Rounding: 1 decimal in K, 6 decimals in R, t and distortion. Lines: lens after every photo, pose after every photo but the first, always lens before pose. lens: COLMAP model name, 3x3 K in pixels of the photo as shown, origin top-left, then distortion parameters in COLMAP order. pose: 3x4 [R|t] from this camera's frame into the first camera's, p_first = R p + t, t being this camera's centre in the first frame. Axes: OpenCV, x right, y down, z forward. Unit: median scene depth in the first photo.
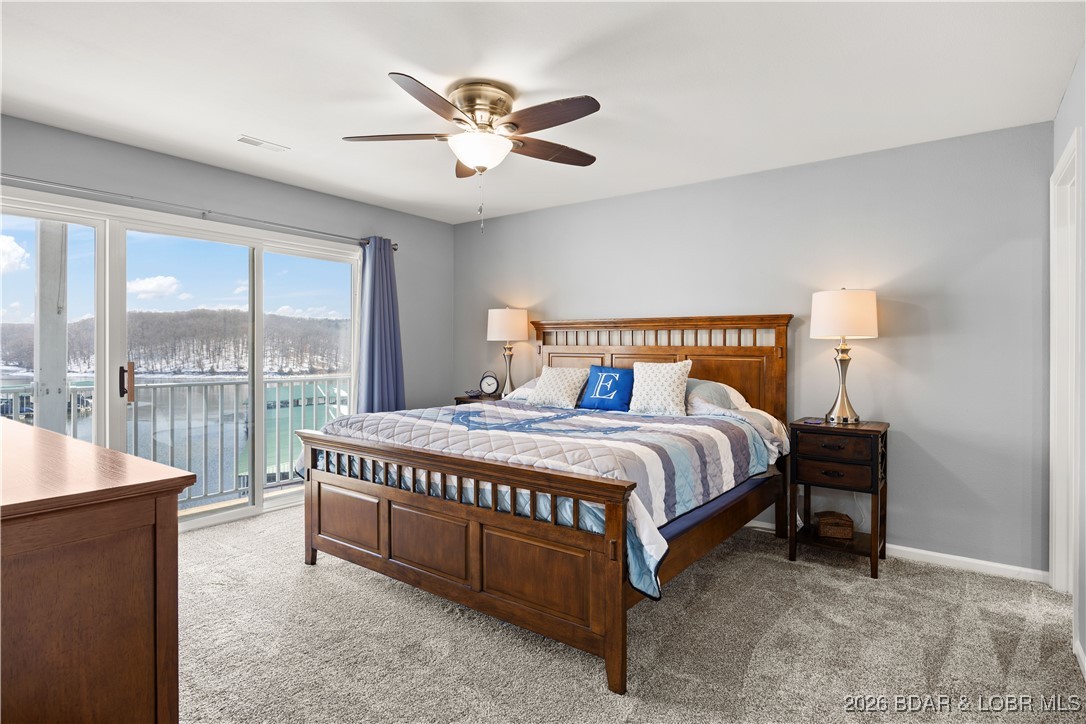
lens RADIAL K [[570.5, 0, 550.7], [0, 570.5, 353.9], [0, 0, 1]] dist [0.000807, -0.000006]
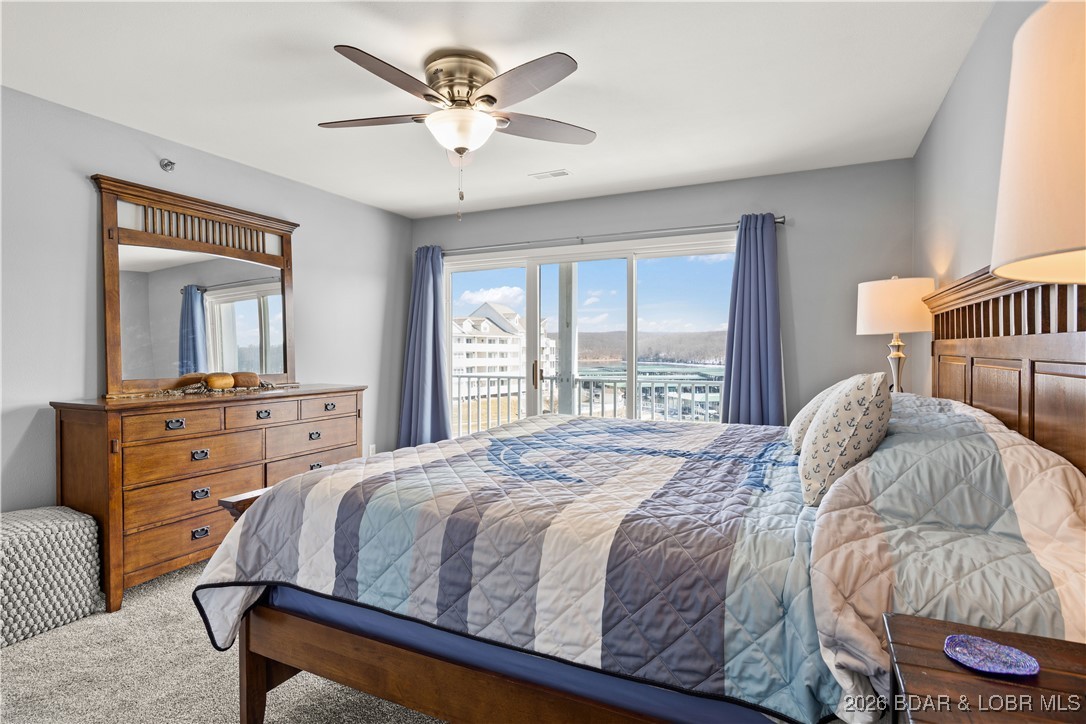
lens RADIAL K [[570.5, 0, 550.7], [0, 570.5, 353.9], [0, 0, 1]] dist [0.000807, -0.000006]
pose [[0.183945, 0.003822, -0.982929, 0.442640], [-0.005595, 0.999980, 0.002841, -0.001391], [0.982921, 0.004977, 0.183963, 0.532914]]
